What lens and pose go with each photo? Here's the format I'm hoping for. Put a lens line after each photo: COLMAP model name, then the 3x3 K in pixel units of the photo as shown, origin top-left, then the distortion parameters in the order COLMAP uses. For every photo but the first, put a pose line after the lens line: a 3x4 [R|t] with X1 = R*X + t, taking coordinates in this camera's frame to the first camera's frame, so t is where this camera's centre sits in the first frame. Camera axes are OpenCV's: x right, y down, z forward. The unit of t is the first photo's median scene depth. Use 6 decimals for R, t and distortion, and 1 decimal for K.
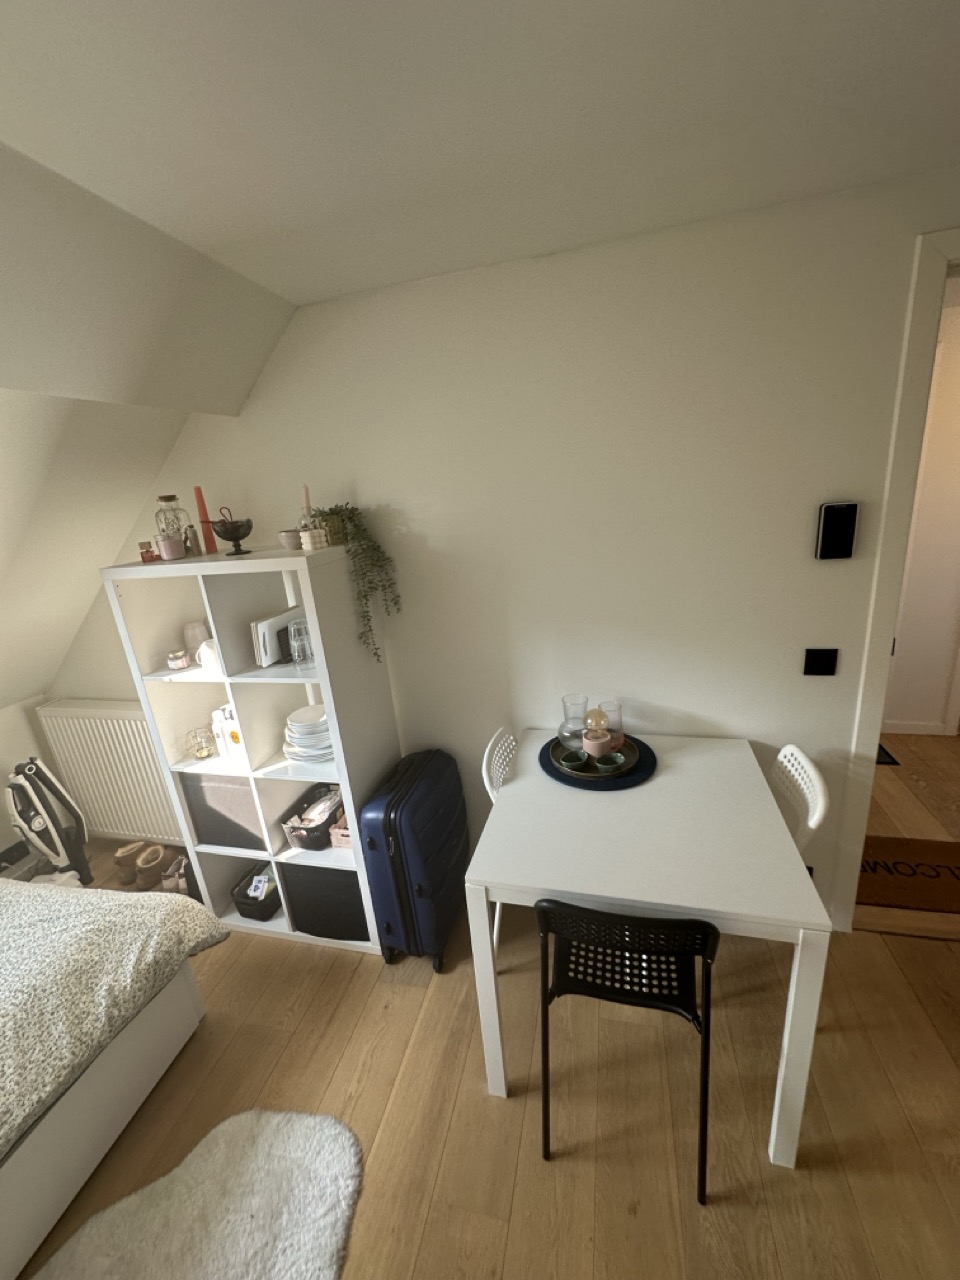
lens RADIAL K [[509.4, 0, 483.3], [0, 509.4, 638.9], [0, 0, 1]] dist [0.001089, 0.000500]
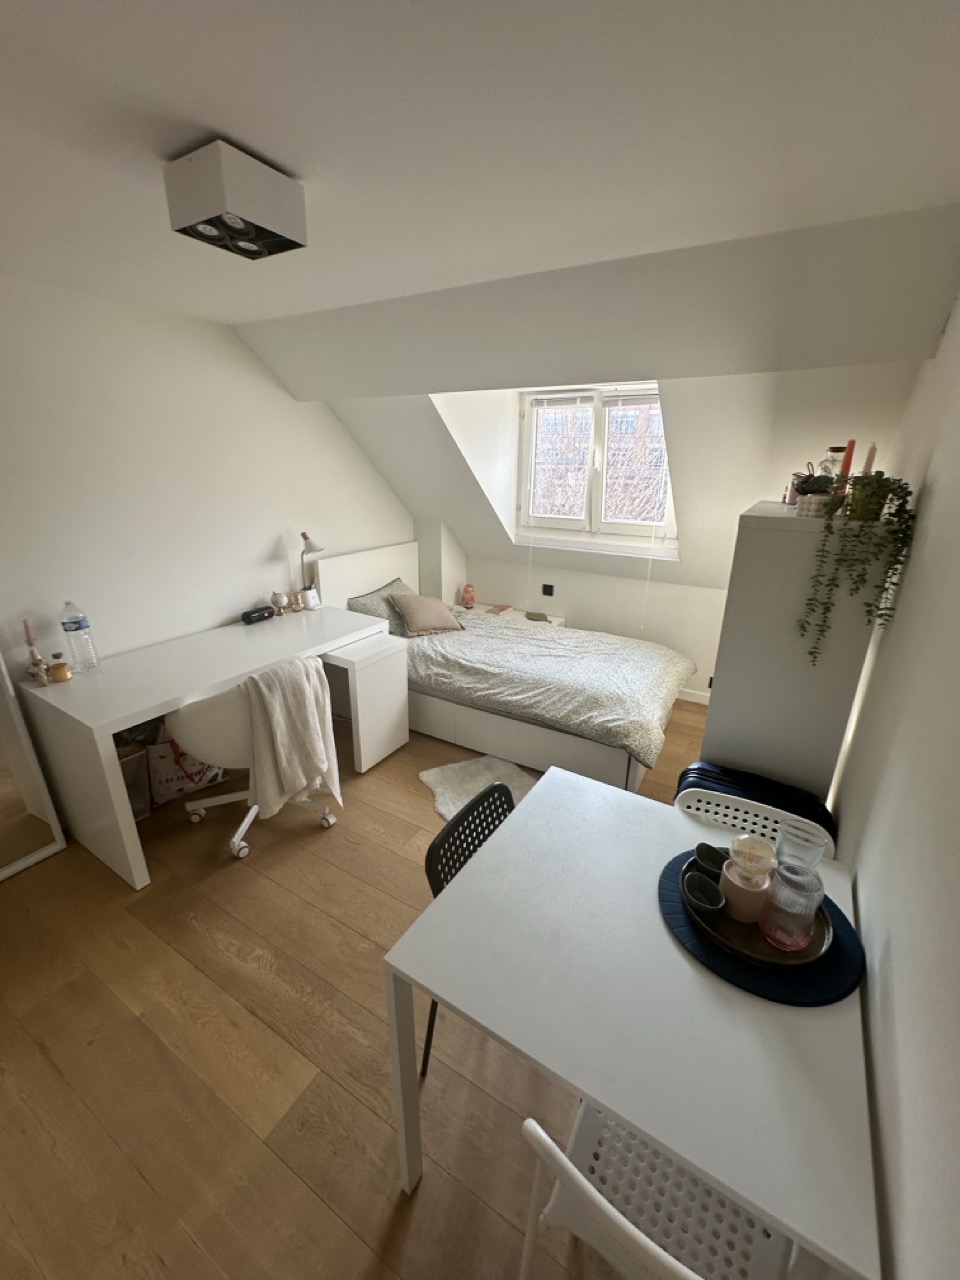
lens RADIAL K [[509.4, 0, 483.3], [0, 509.4, 638.9], [0, 0, 1]] dist [0.001089, 0.000500]
pose [[-0.285689, 0.397263, -0.872103, 0.828303], [-0.261034, 0.843362, 0.469682, -0.300807], [0.922086, 0.361832, -0.137240, 0.735300]]
